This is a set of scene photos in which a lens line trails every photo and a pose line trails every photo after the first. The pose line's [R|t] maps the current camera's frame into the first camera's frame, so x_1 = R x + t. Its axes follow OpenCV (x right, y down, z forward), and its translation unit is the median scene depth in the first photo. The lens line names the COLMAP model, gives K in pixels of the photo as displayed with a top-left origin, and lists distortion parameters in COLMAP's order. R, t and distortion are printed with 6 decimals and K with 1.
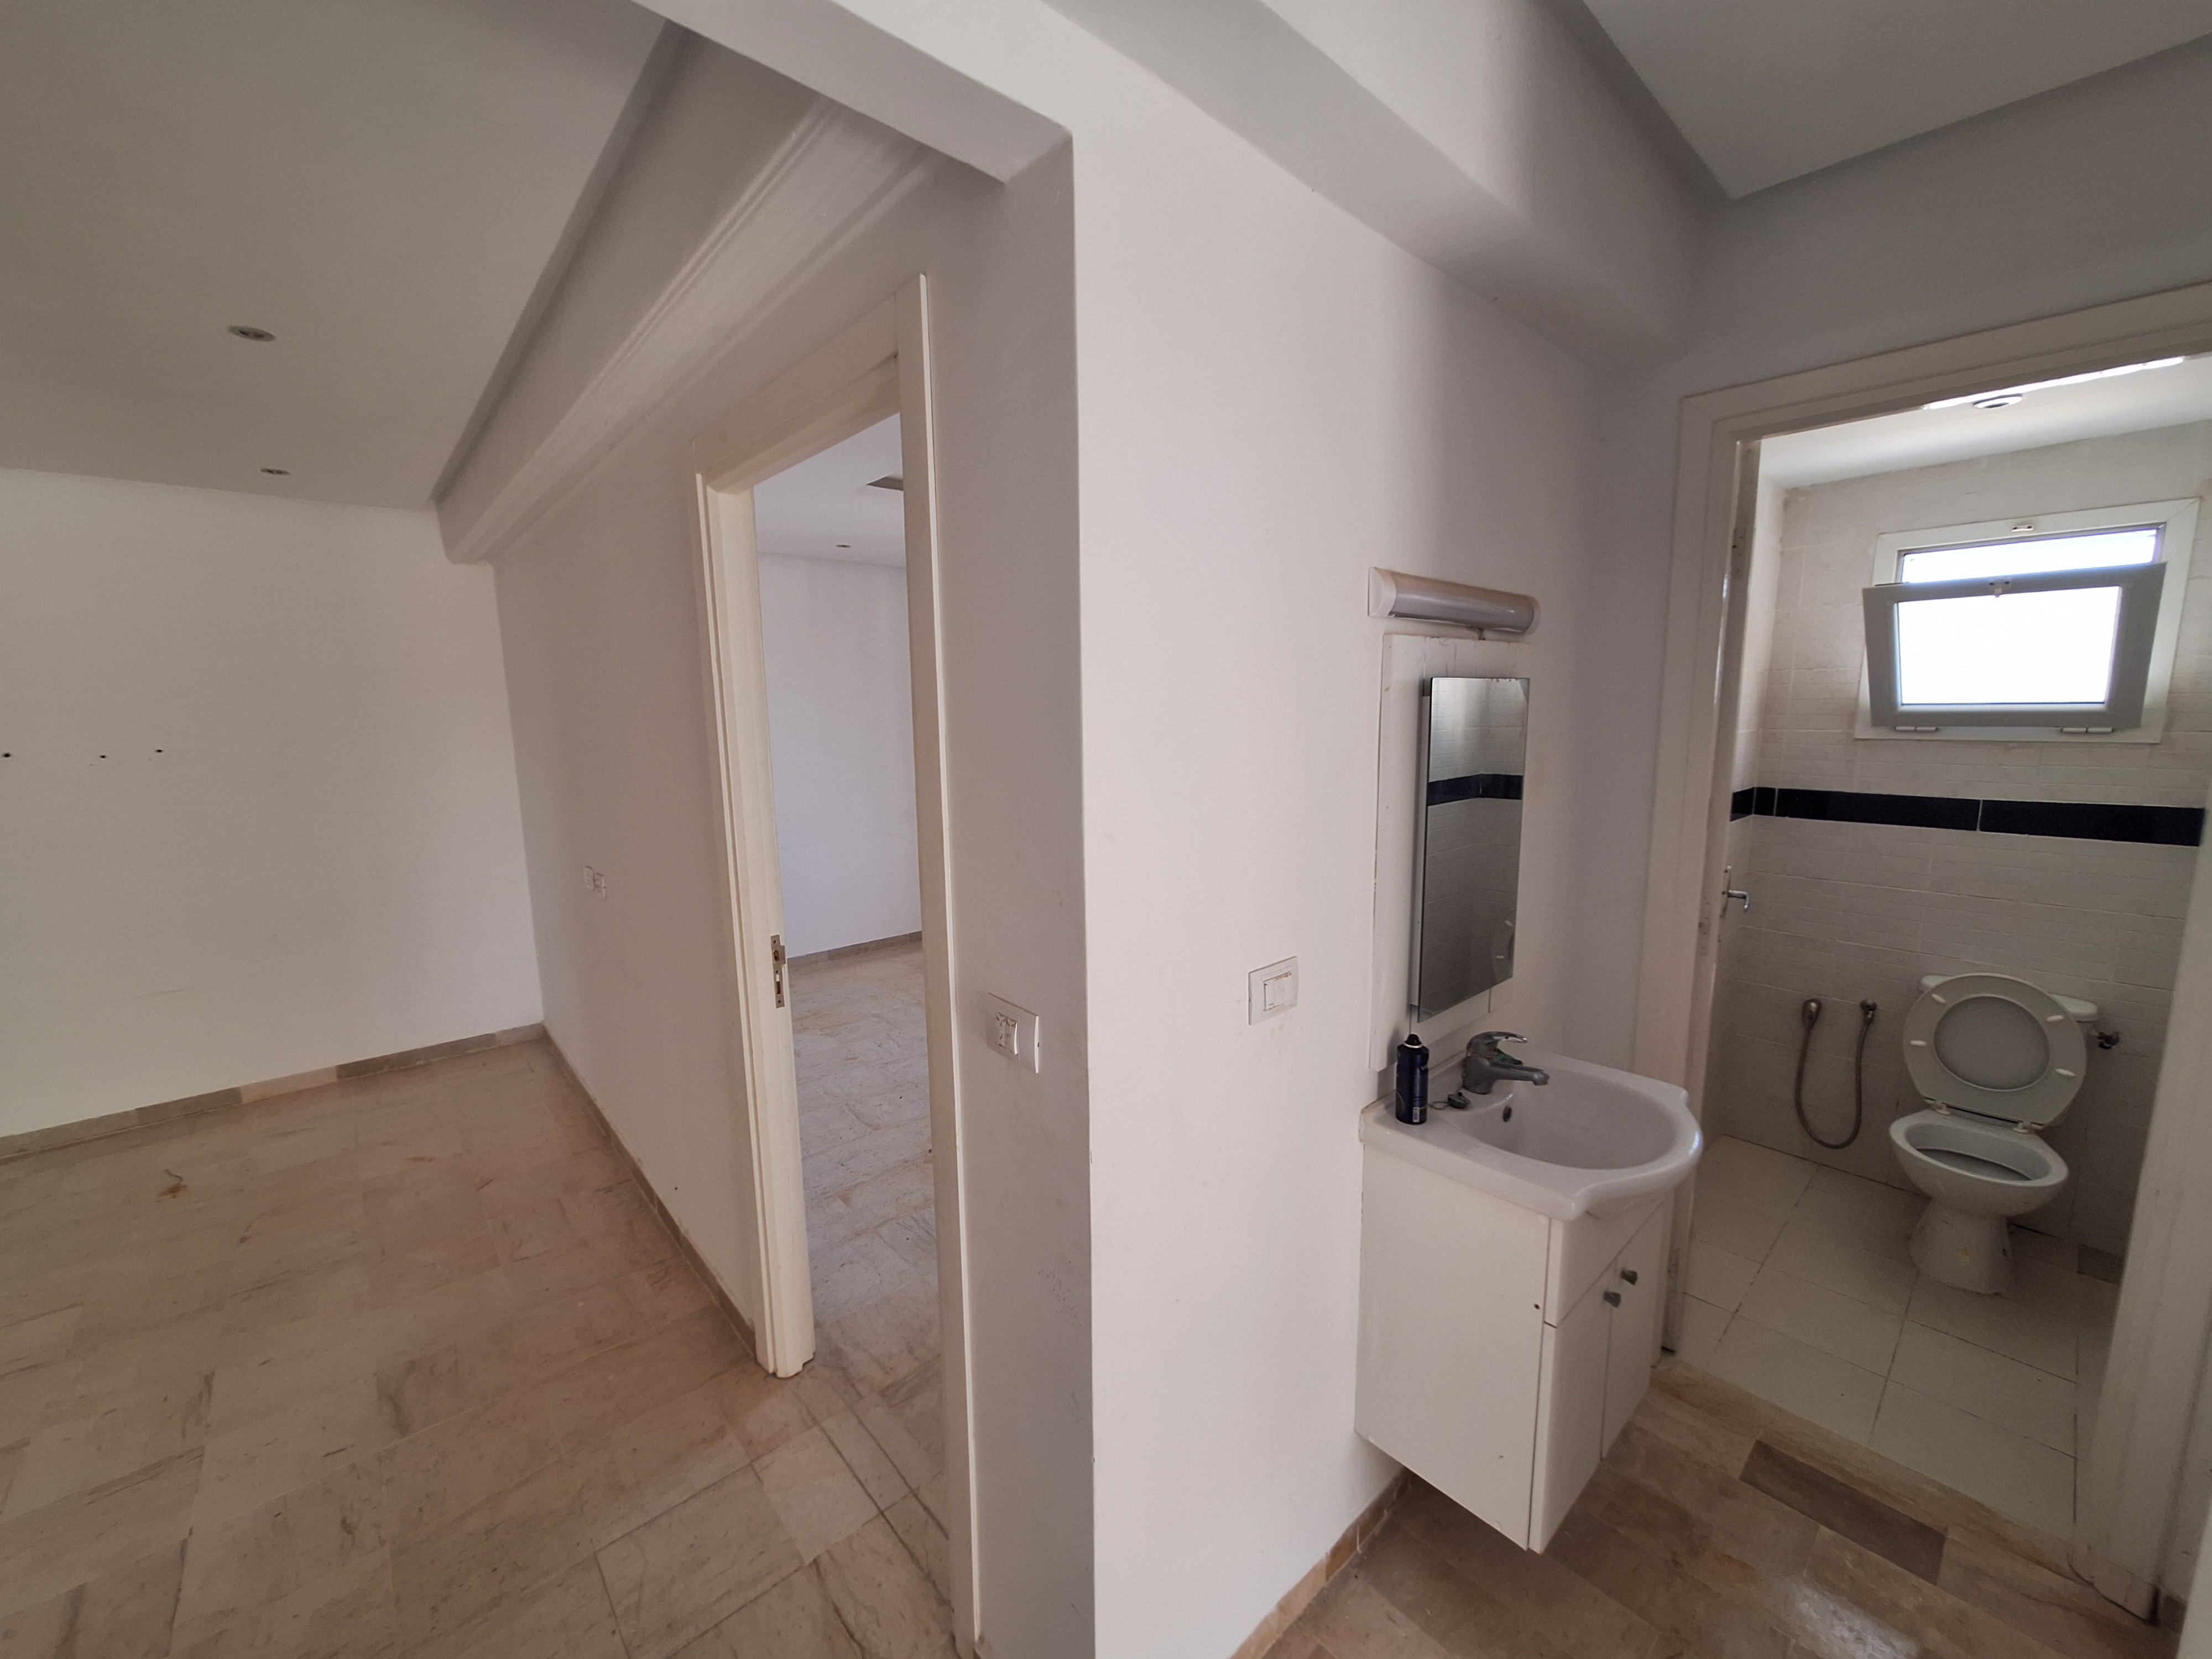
lens RADIAL K [[879.3, 0, 1104.3], [0, 879.3, 831.6], [0, 0, 1]] dist [-0.008490, 0.001543]
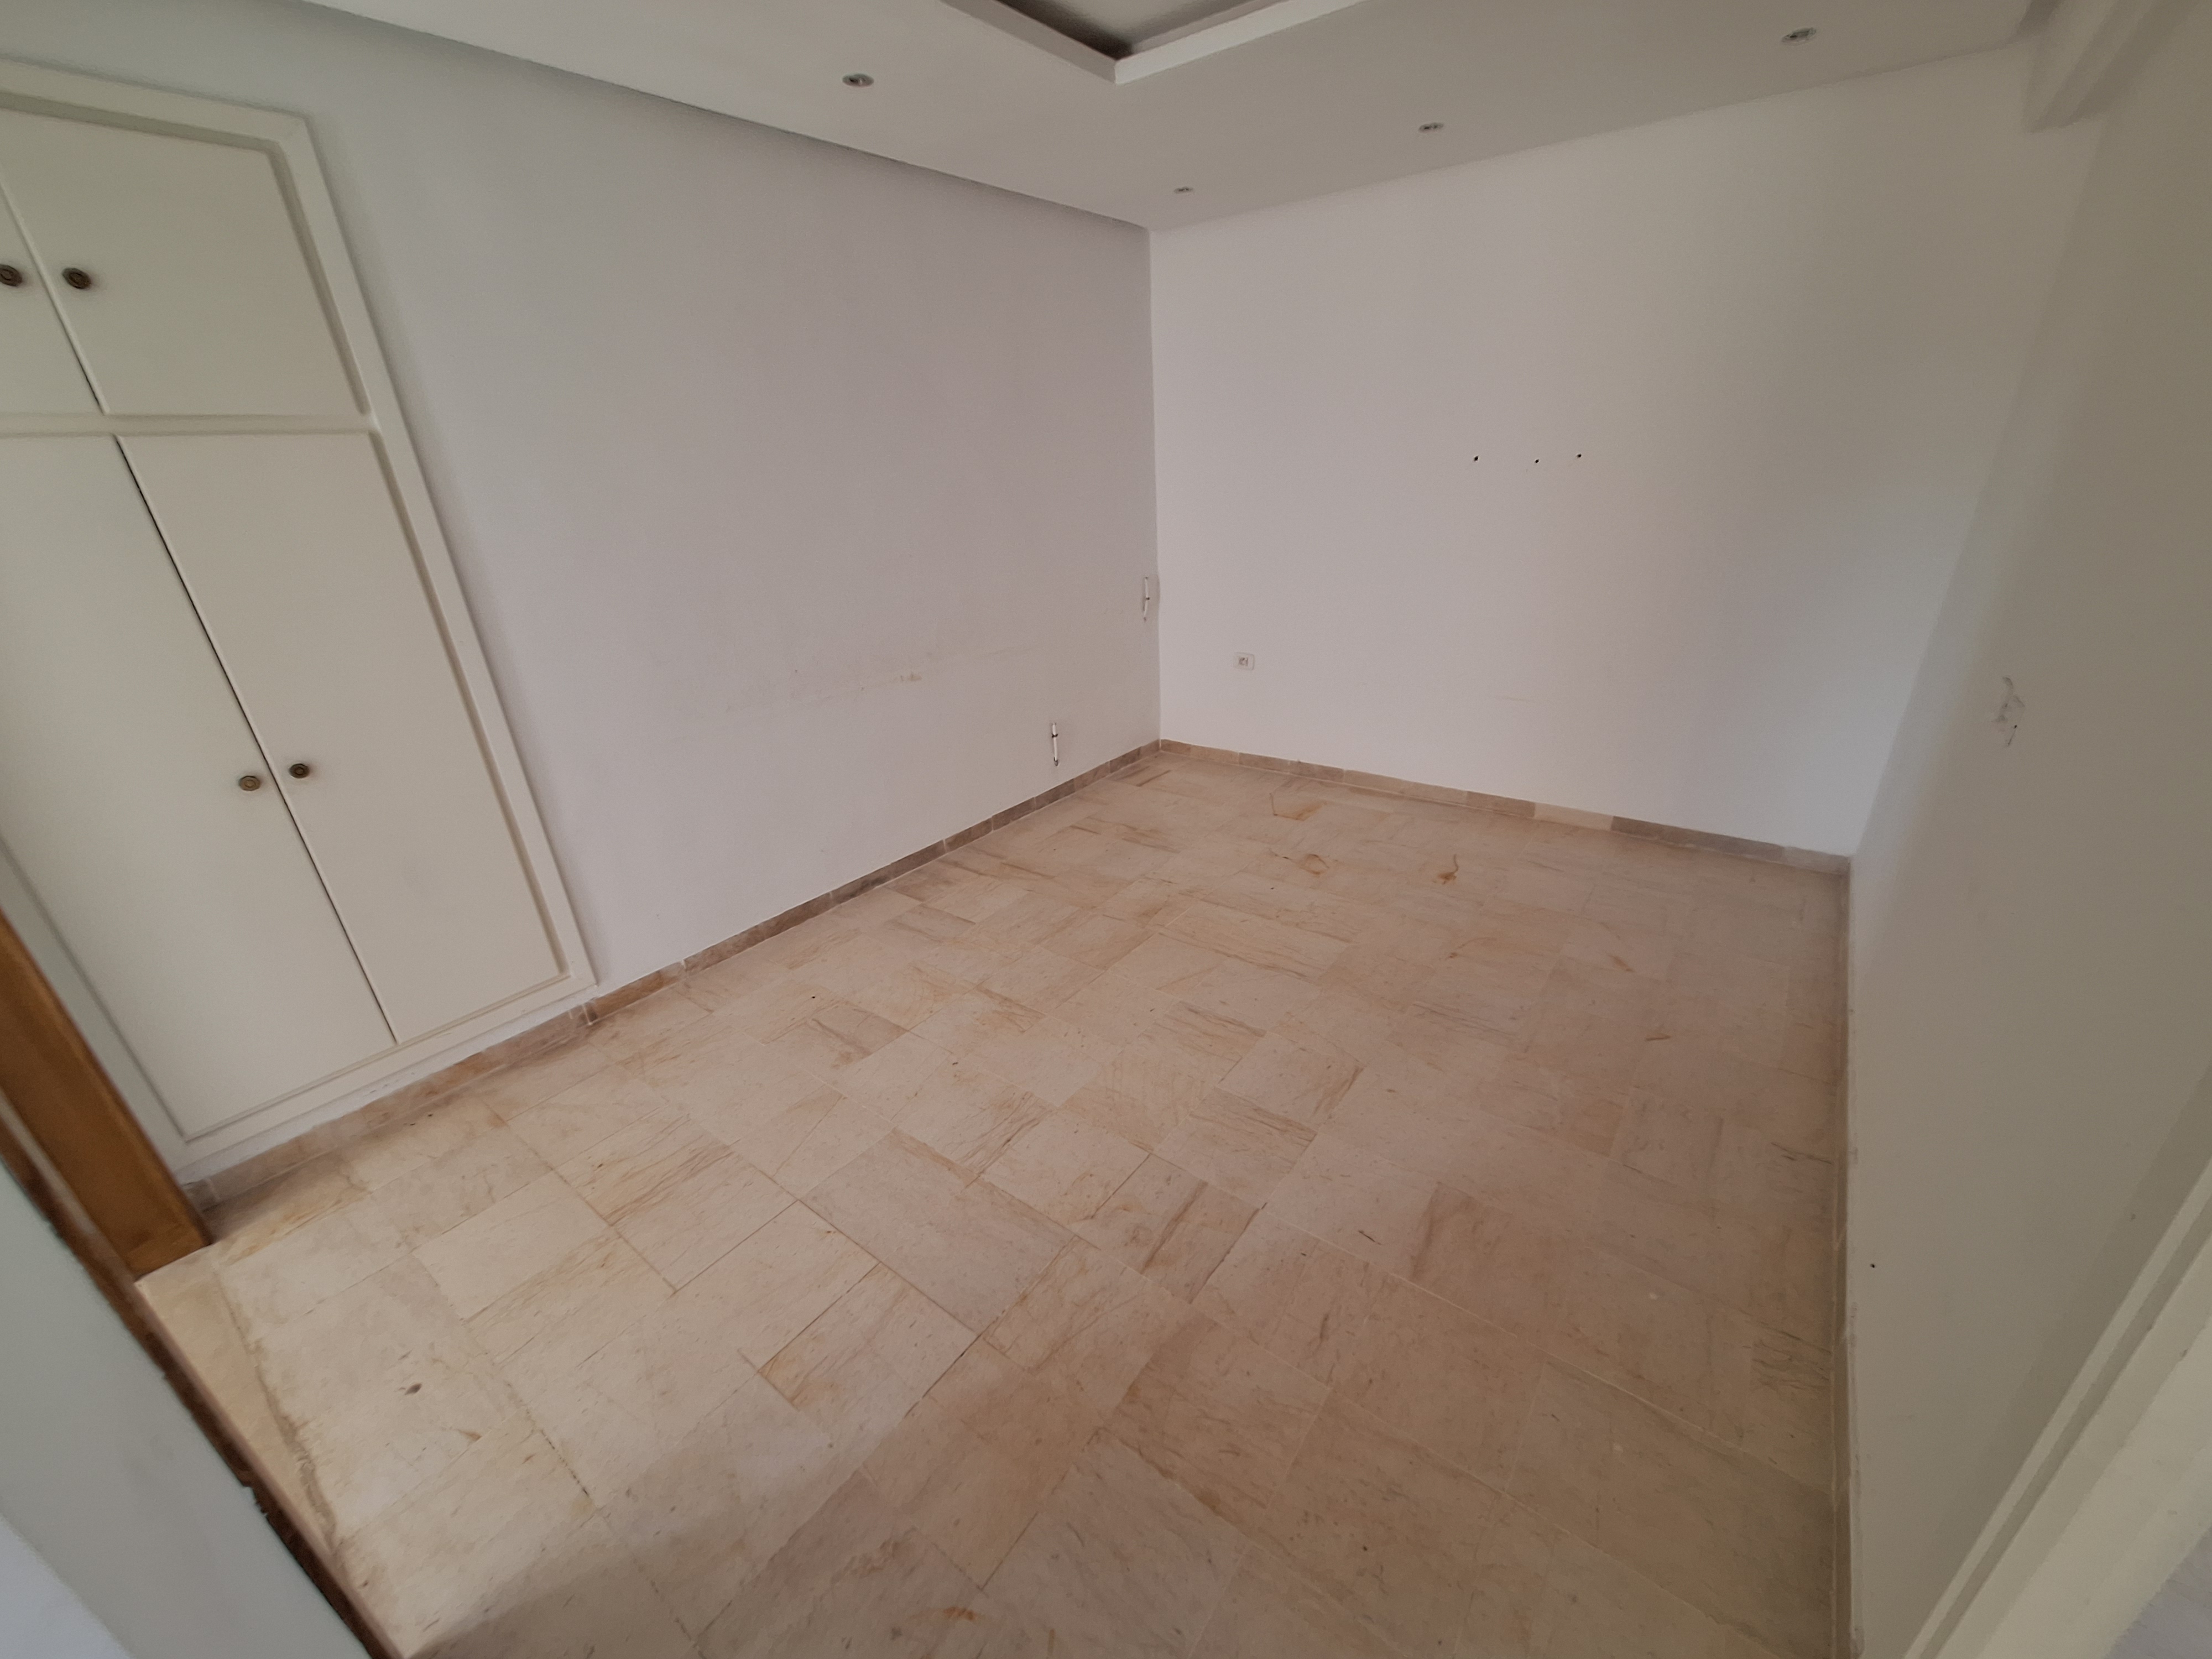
lens RADIAL K [[879.3, 0, 1107.0], [0, 879.3, 836.3], [0, 0, 1]] dist [-0.008490, 0.001543]
pose [[0.197217, 0.391030, -0.899000, -0.128640], [-0.100628, 0.920241, 0.378194, -0.018571], [0.975182, 0.015878, 0.220835, 0.268893]]
